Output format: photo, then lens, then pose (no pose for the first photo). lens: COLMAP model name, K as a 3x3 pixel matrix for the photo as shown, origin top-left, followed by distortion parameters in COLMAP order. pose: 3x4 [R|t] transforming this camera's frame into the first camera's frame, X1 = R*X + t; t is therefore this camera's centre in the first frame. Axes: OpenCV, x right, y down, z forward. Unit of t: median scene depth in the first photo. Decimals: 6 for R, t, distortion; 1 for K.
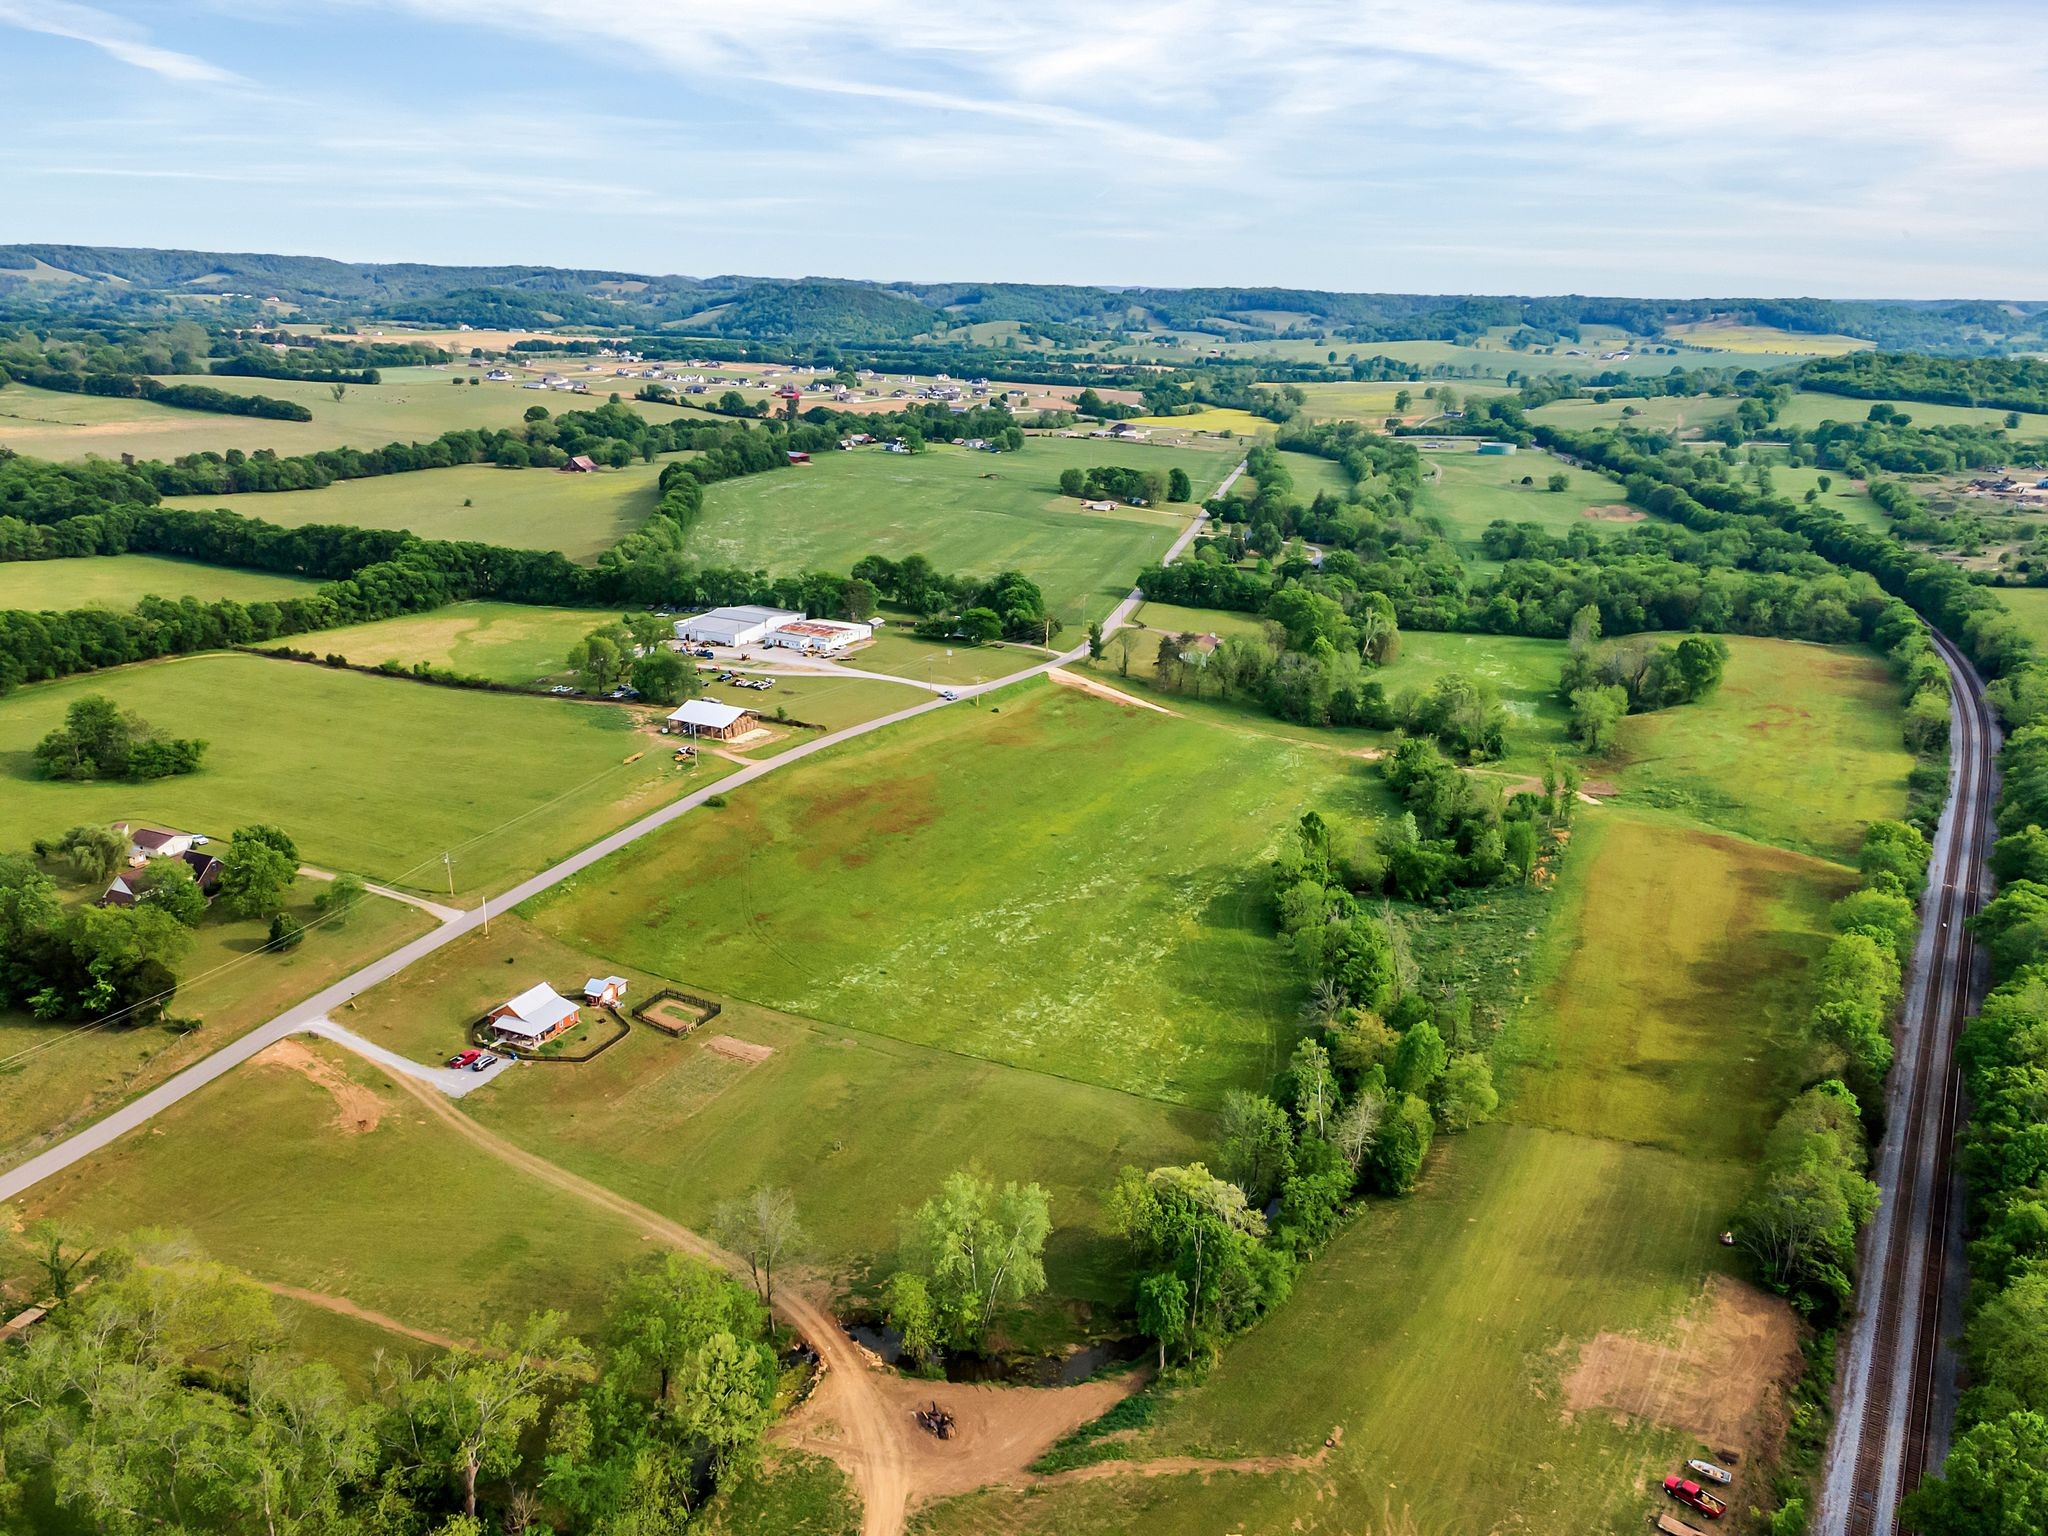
lens RADIAL K [[1496.6, 0, 1026.0], [0, 1496.6, 747.6], [0, 0, 1]] dist [0.027438, 0.046141]
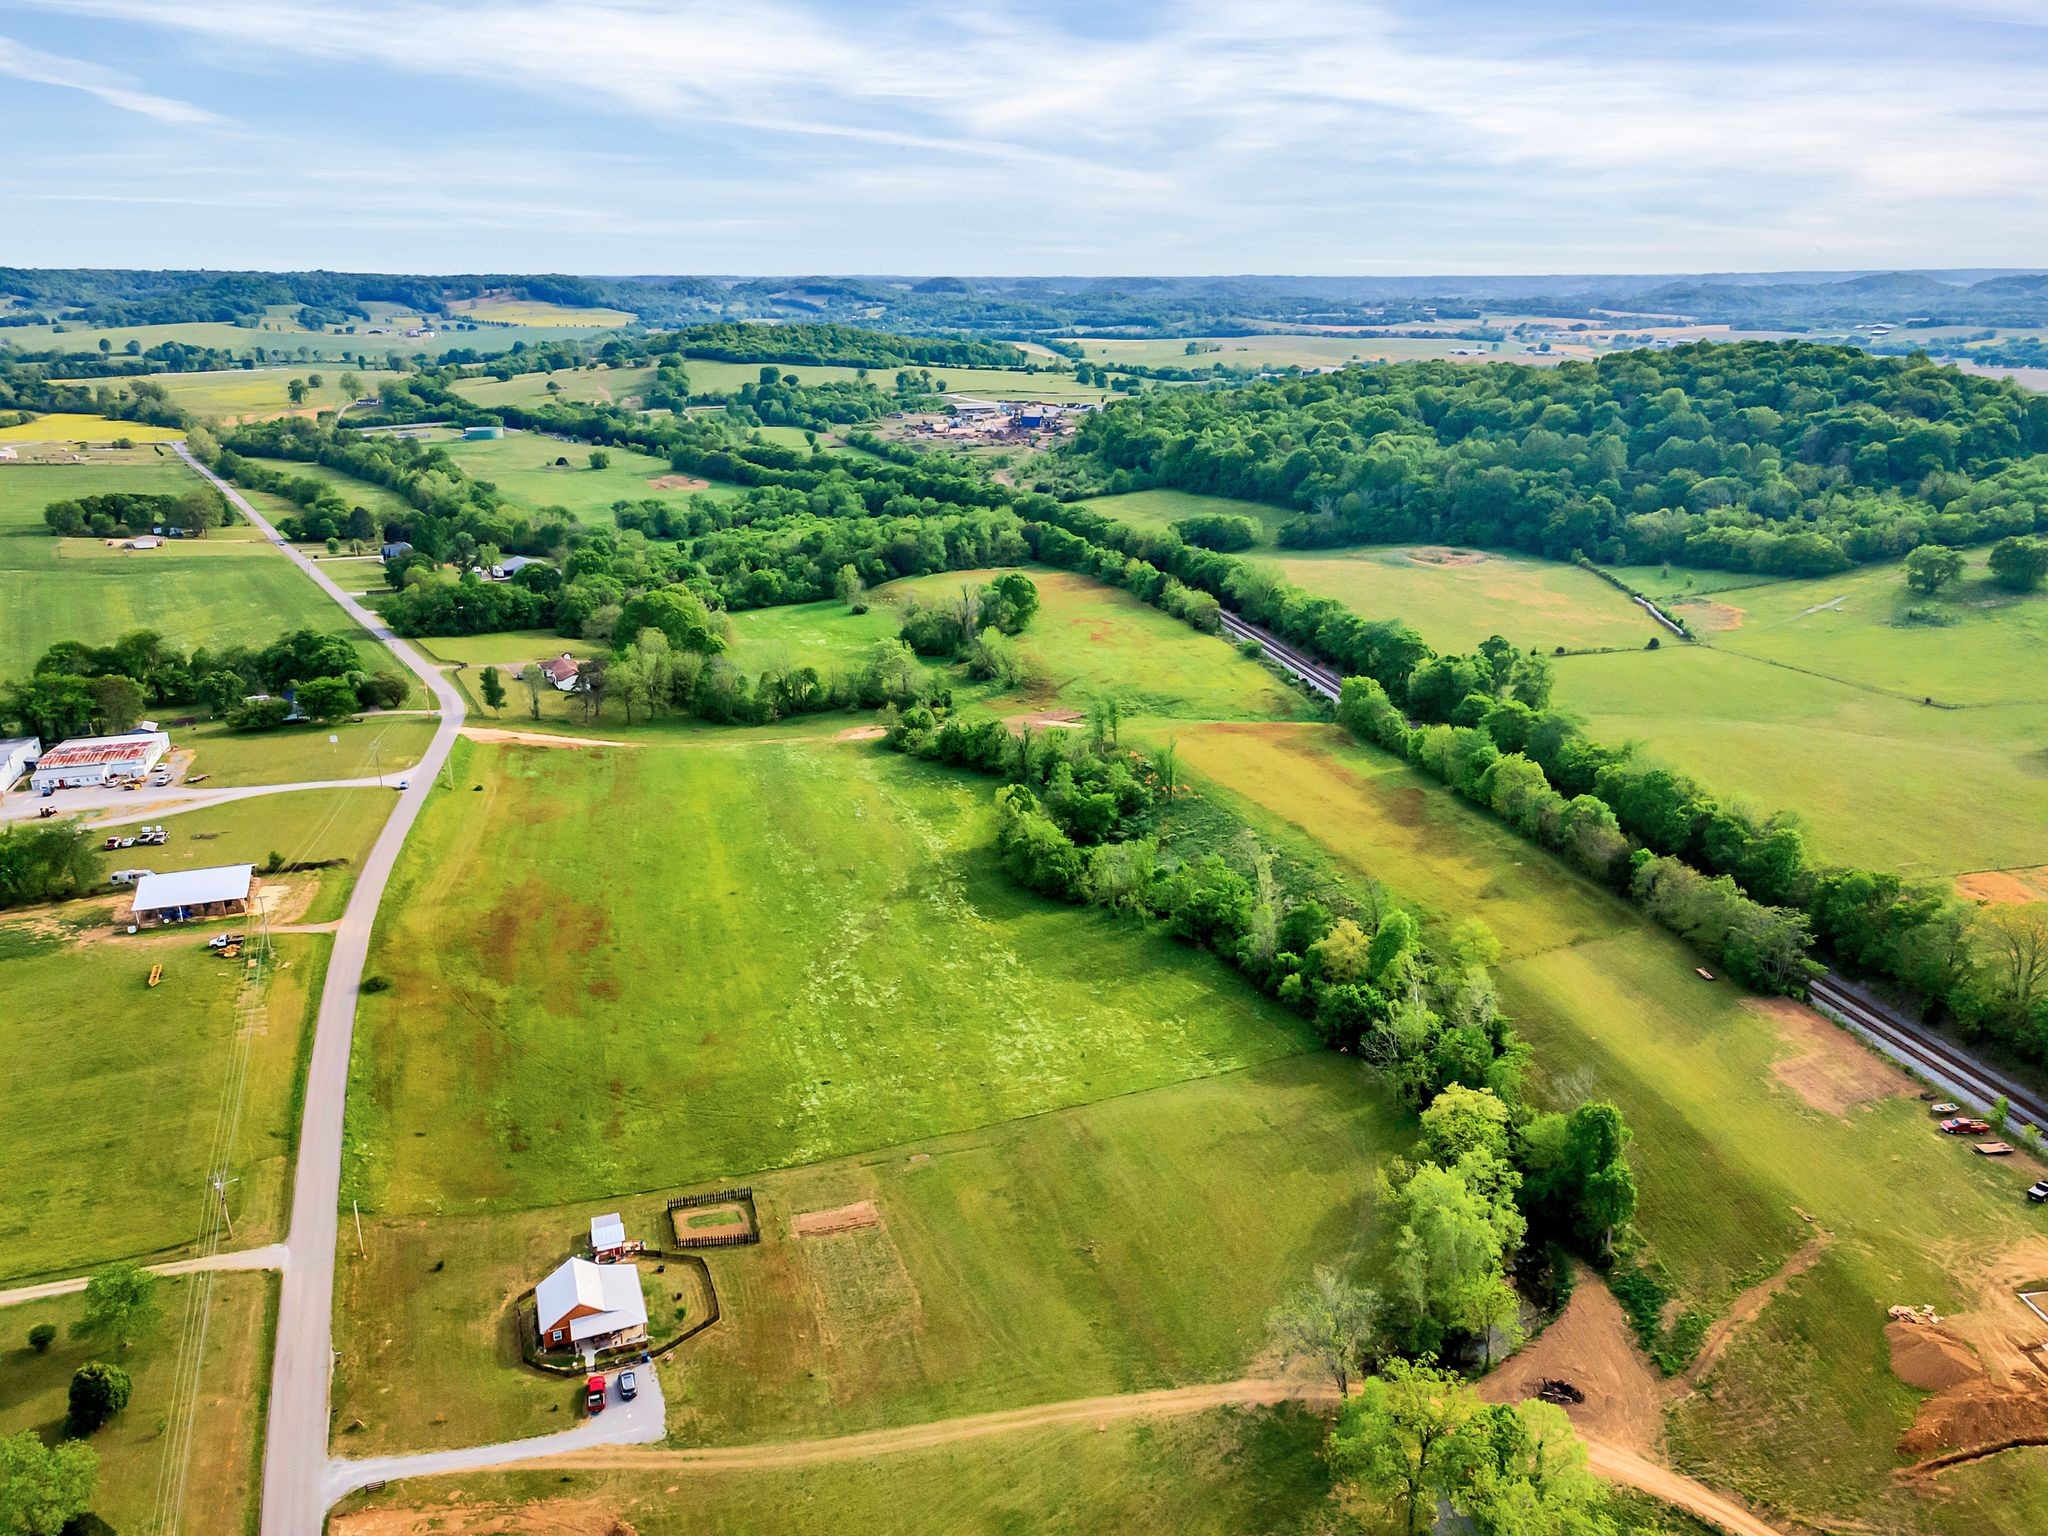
lens RADIAL K [[1496.6, 0, 1026.0], [0, 1496.6, 747.6], [0, 0, 1]] dist [0.027438, 0.046141]
pose [[0.706902, -0.235875, 0.666823, -0.250475], [0.226032, 0.968657, 0.103025, -0.044977], [-0.670223, 0.077894, 0.738060, 0.128625]]
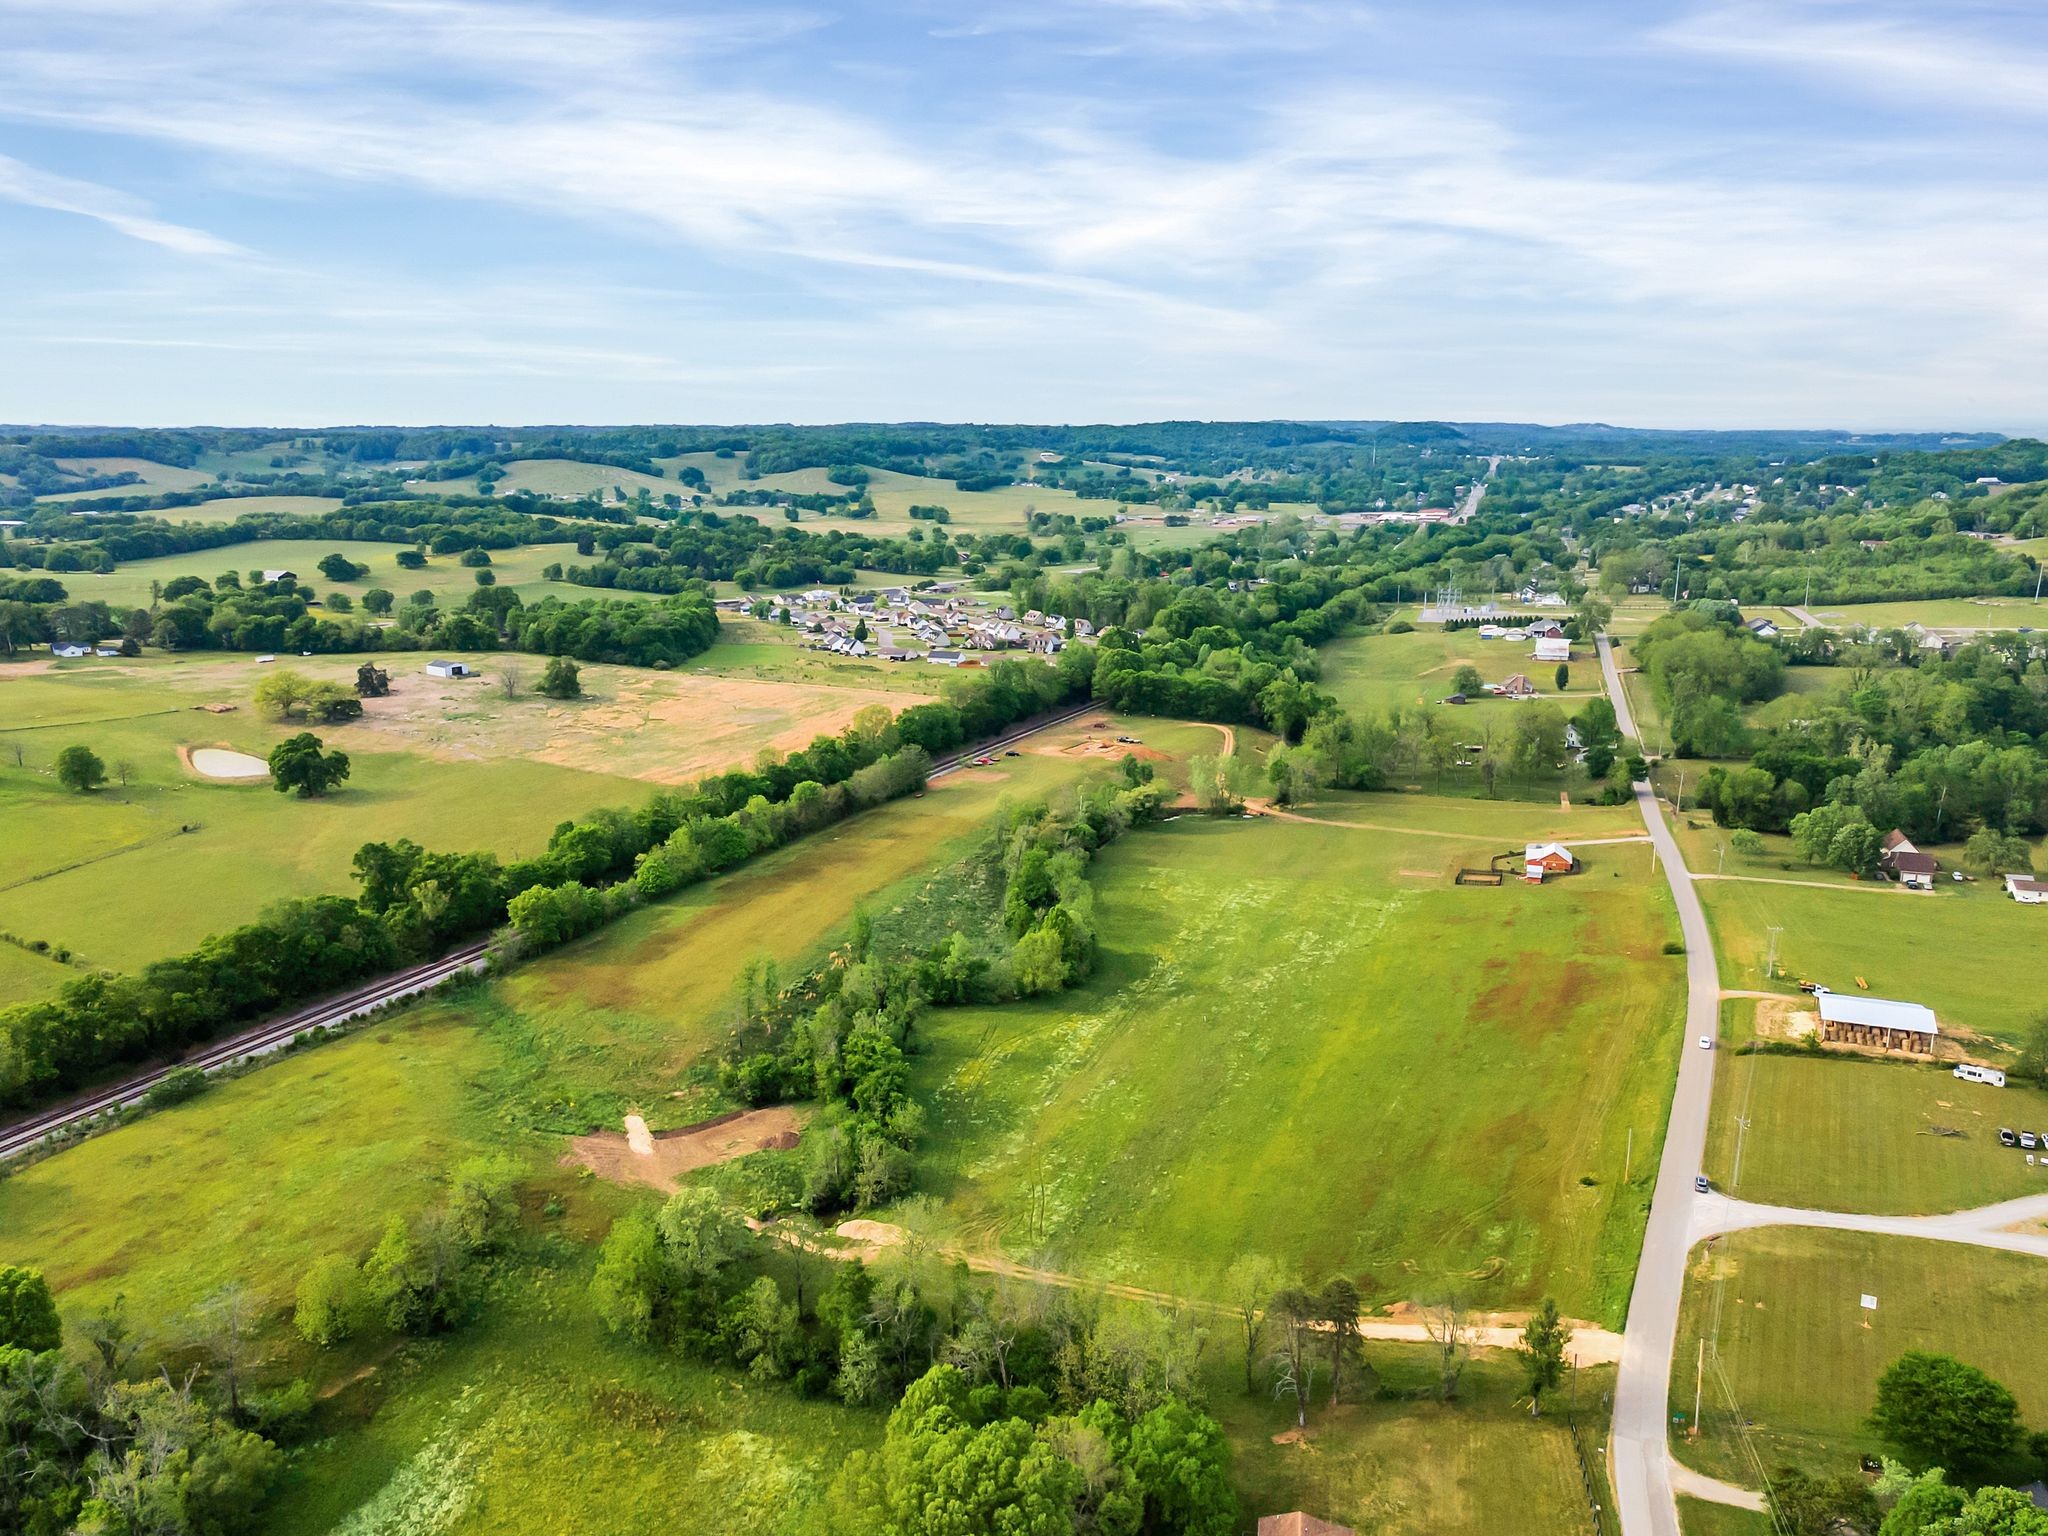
lens RADIAL K [[1523.2, 0, 1024.0], [0, 1523.2, 768.0], [0, 0, 1]] dist [0.049010, 0.000817]
pose [[-0.995523, 0.003785, -0.094445, 0.165790], [-0.044206, 0.864540, 0.500615, -0.299237], [0.083546, 0.502549, -0.860502, 0.977157]]
